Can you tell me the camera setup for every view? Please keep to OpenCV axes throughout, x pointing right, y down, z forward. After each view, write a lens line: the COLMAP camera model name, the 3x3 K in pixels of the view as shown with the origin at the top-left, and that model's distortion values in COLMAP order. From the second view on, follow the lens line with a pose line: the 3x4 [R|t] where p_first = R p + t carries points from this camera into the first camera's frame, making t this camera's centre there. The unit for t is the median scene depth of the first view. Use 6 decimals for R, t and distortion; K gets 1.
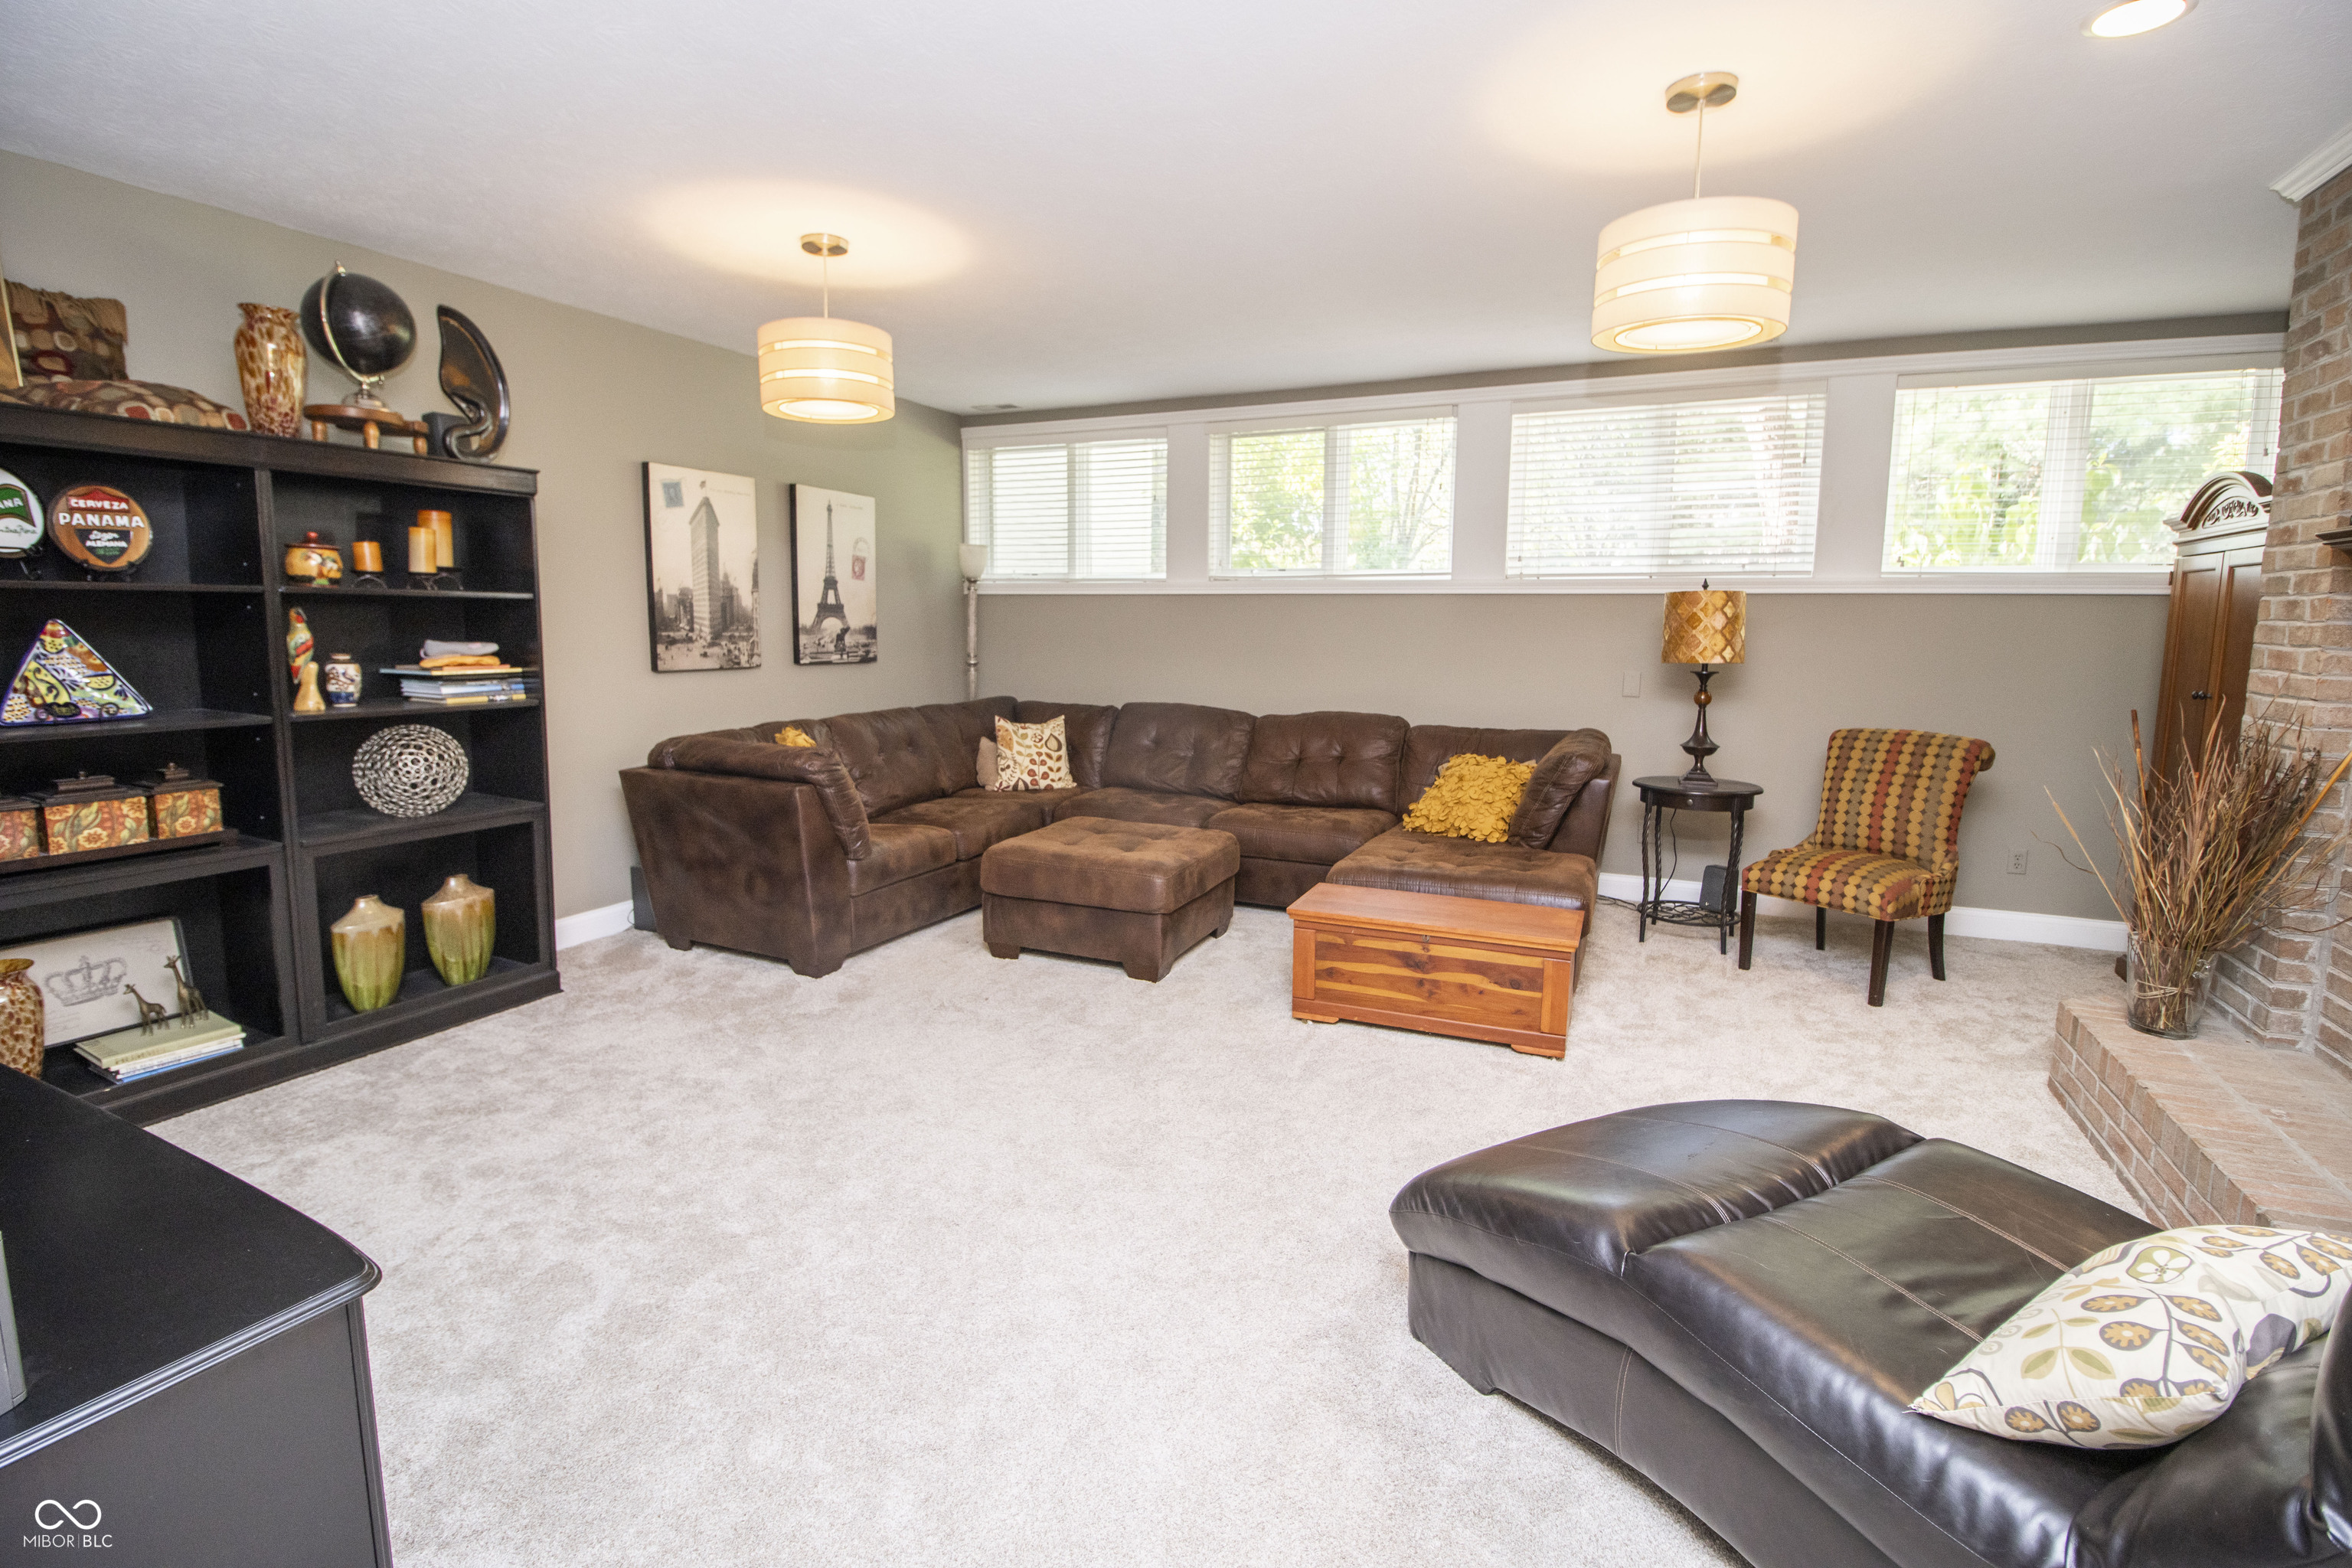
lens RADIAL K [[1105.6, 0, 1159.5], [0, 1105.6, 785.0], [0, 0, 1]] dist [-0.009053, -0.008923]
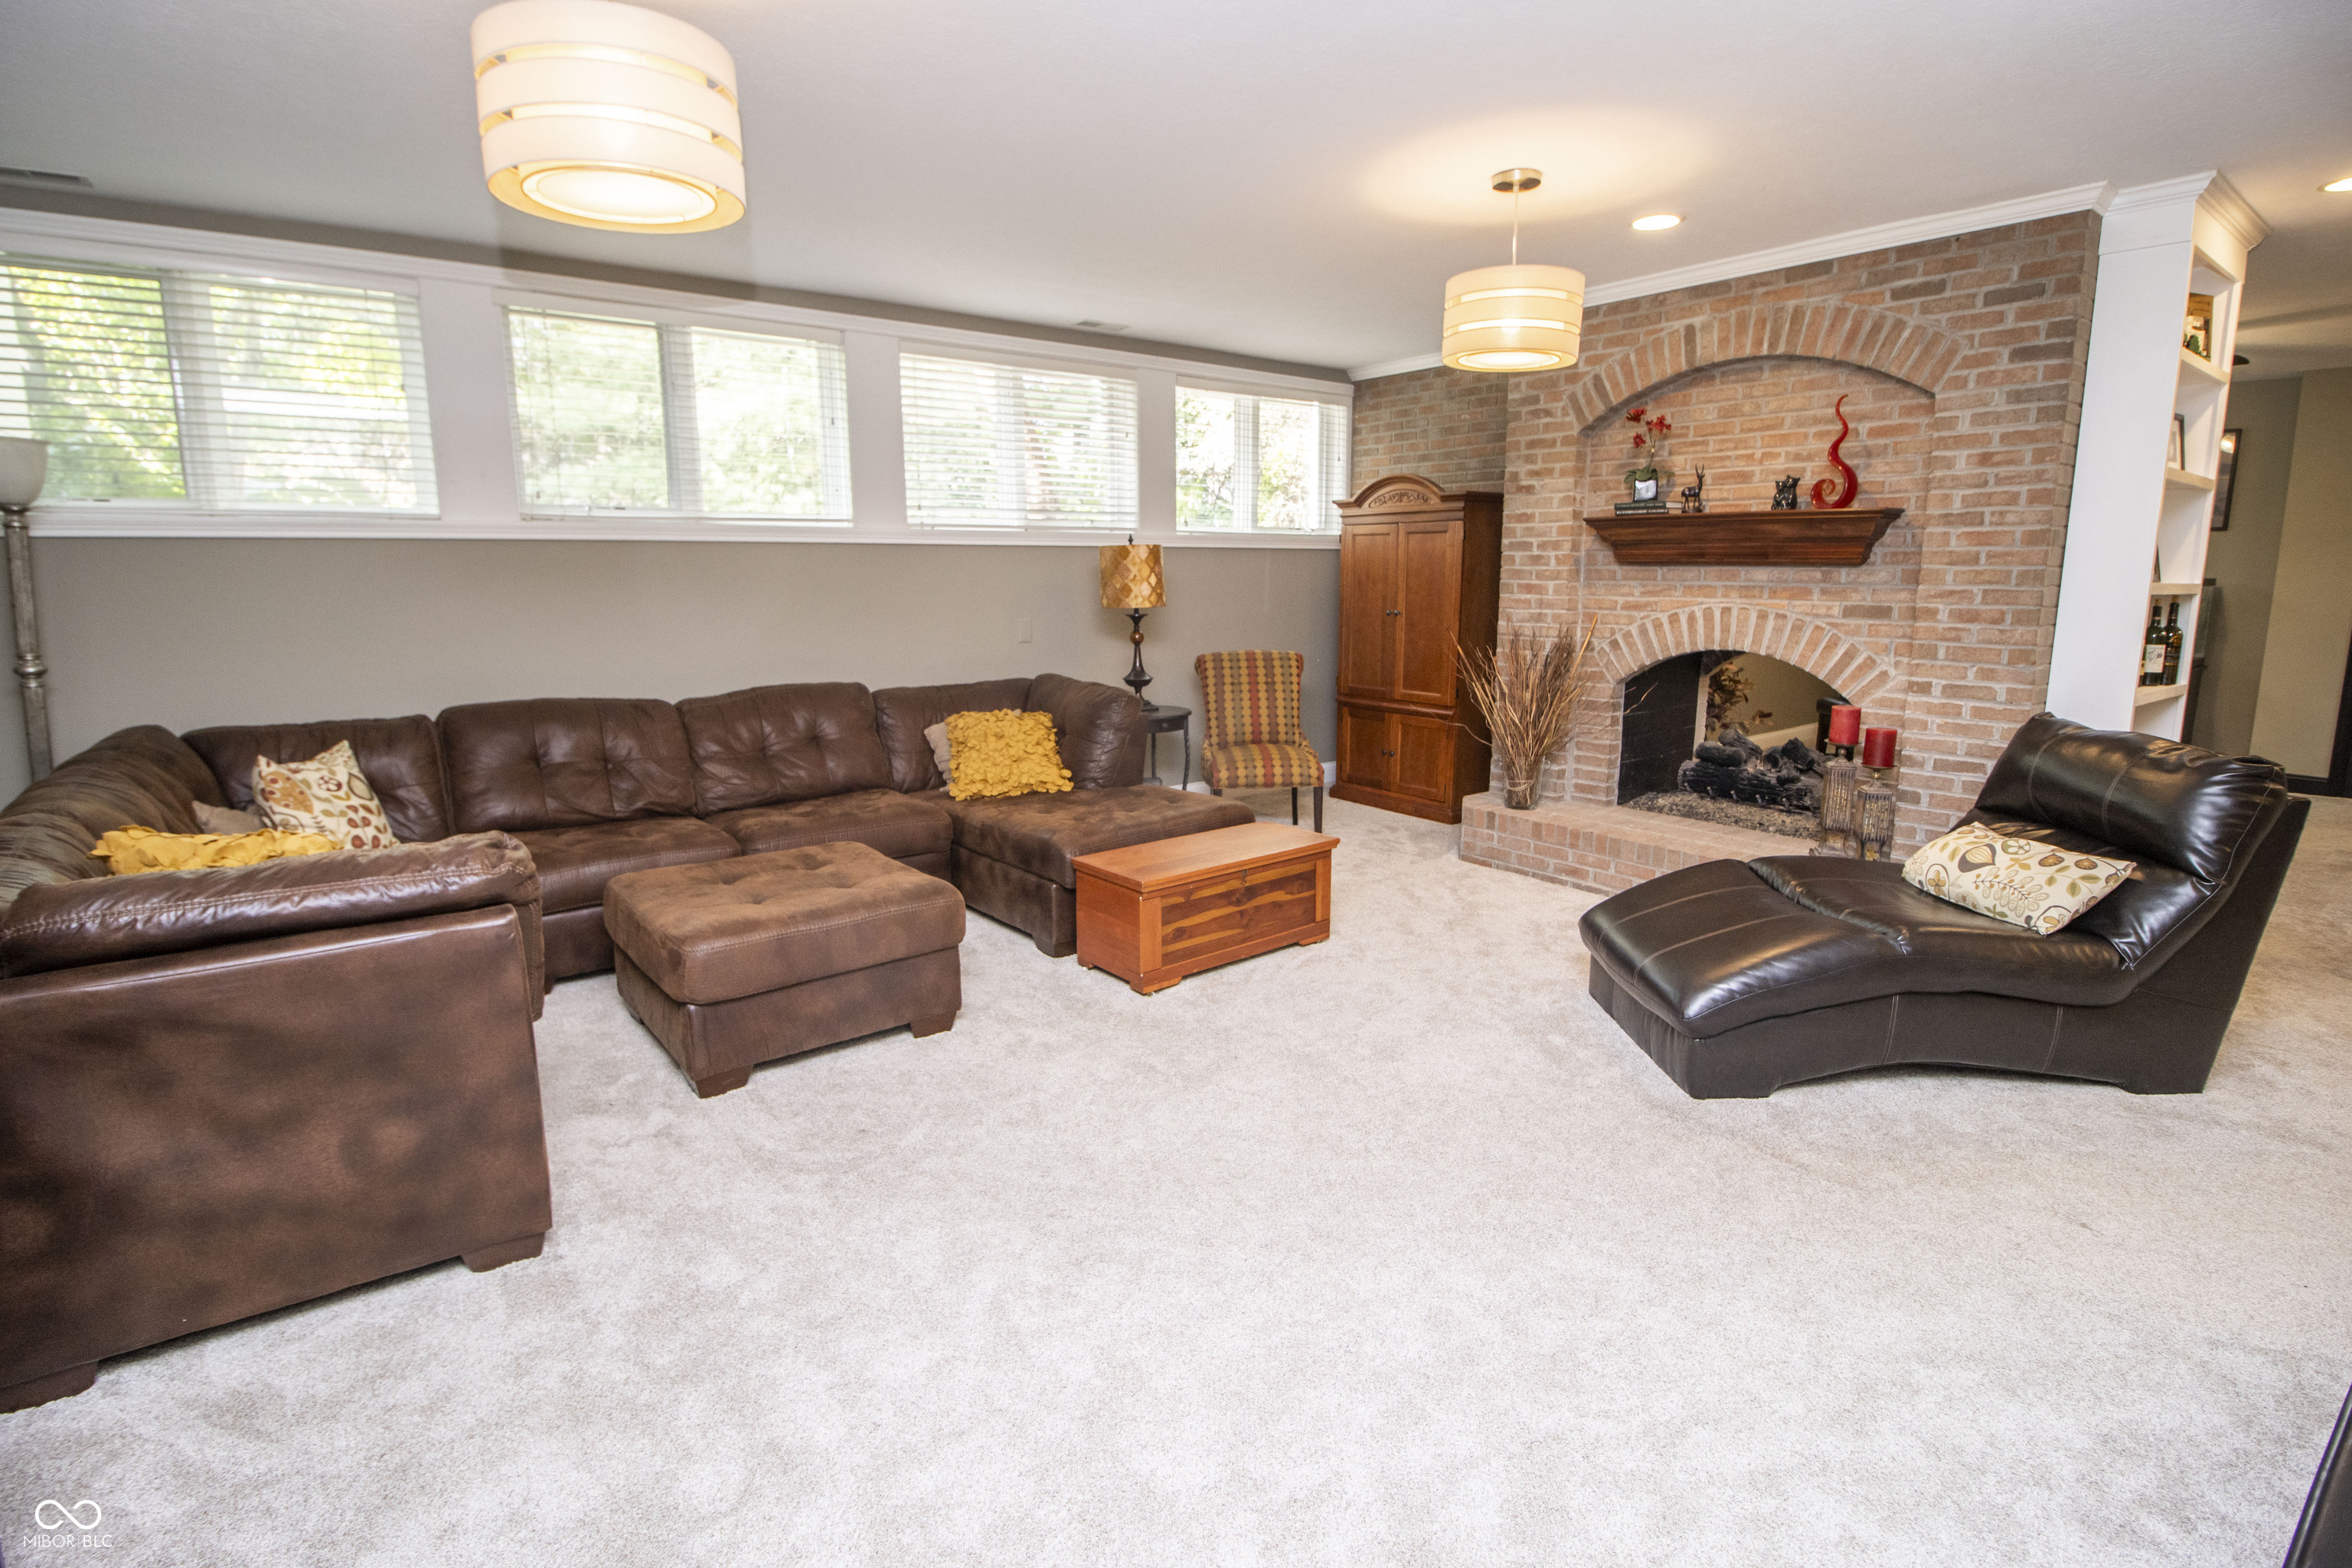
lens RADIAL K [[1188.8, 0, 1179.9], [0, 1188.8, 774.0], [0, 0, 1]] dist [0.003228, -0.000485]
pose [[0.422318, -0.169810, 0.890400, -0.636616], [0.134395, 0.983169, 0.123758, -0.086818], [-0.896429, 0.067400, 0.438032, 0.418090]]
